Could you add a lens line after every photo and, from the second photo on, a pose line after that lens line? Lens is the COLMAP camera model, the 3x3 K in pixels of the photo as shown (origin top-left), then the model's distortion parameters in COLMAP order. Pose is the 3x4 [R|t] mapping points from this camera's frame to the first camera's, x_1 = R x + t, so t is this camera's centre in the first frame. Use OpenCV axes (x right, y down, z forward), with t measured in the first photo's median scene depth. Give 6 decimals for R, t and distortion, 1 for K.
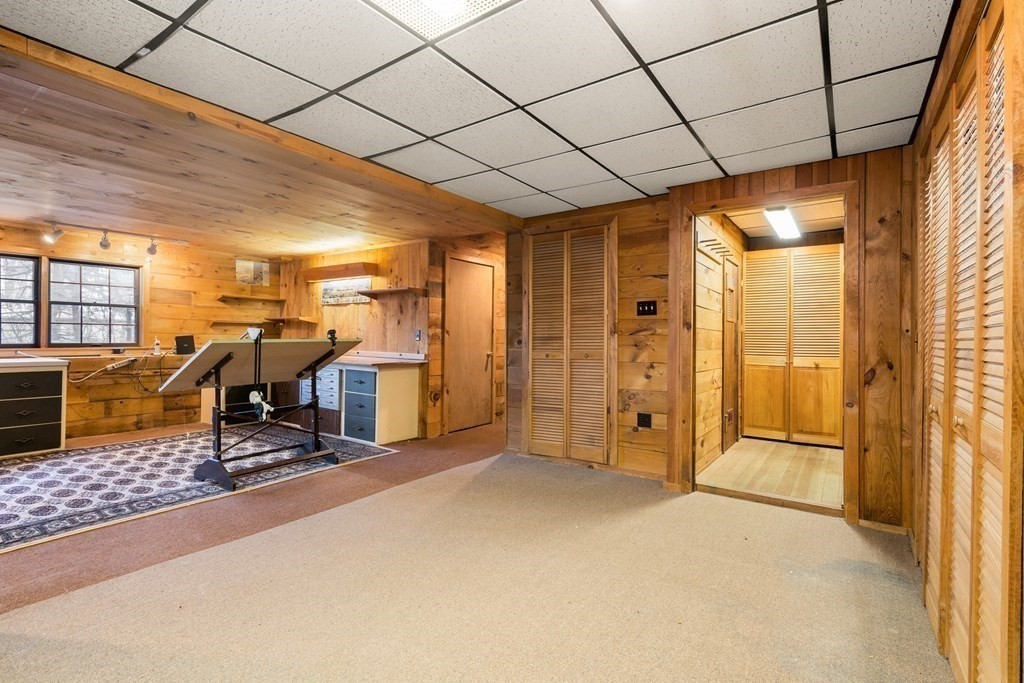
lens RADIAL K [[472.7, 0, 510.7], [0, 472.7, 344.8], [0, 0, 1]] dist [-0.004951, 0.008066]
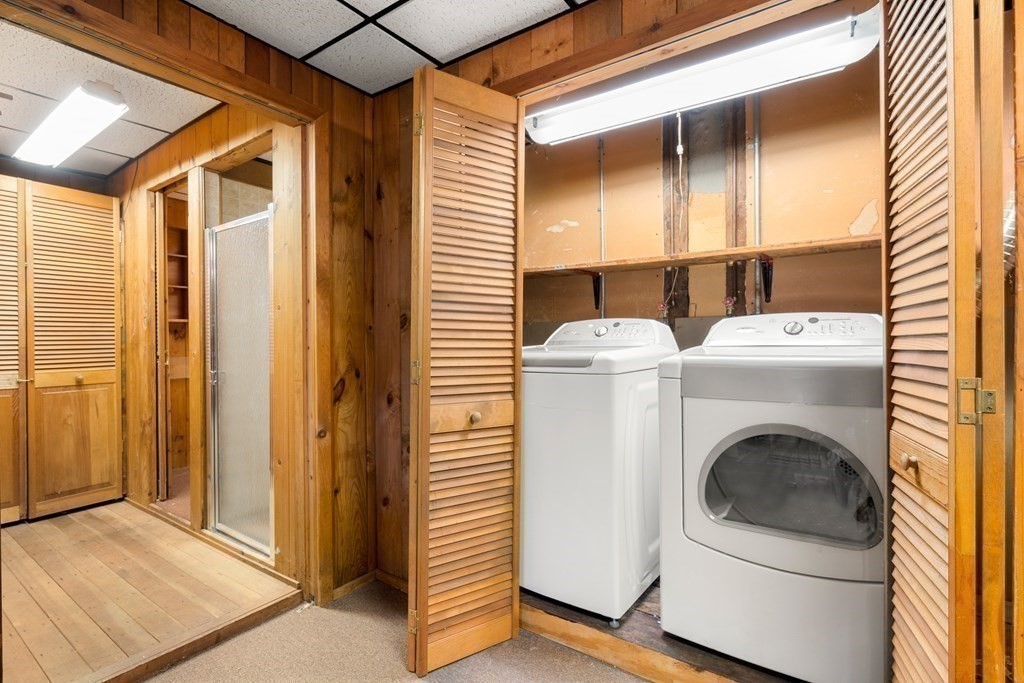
lens RADIAL K [[472.7, 0, 510.7], [0, 472.7, 344.8], [0, 0, 1]] dist [-0.004951, 0.008066]
pose [[-0.004354, -0.013851, 0.999895, 0.030254], [0.016502, 0.999767, 0.013921, -0.007876], [-0.999854, 0.016561, -0.004124, 0.725958]]
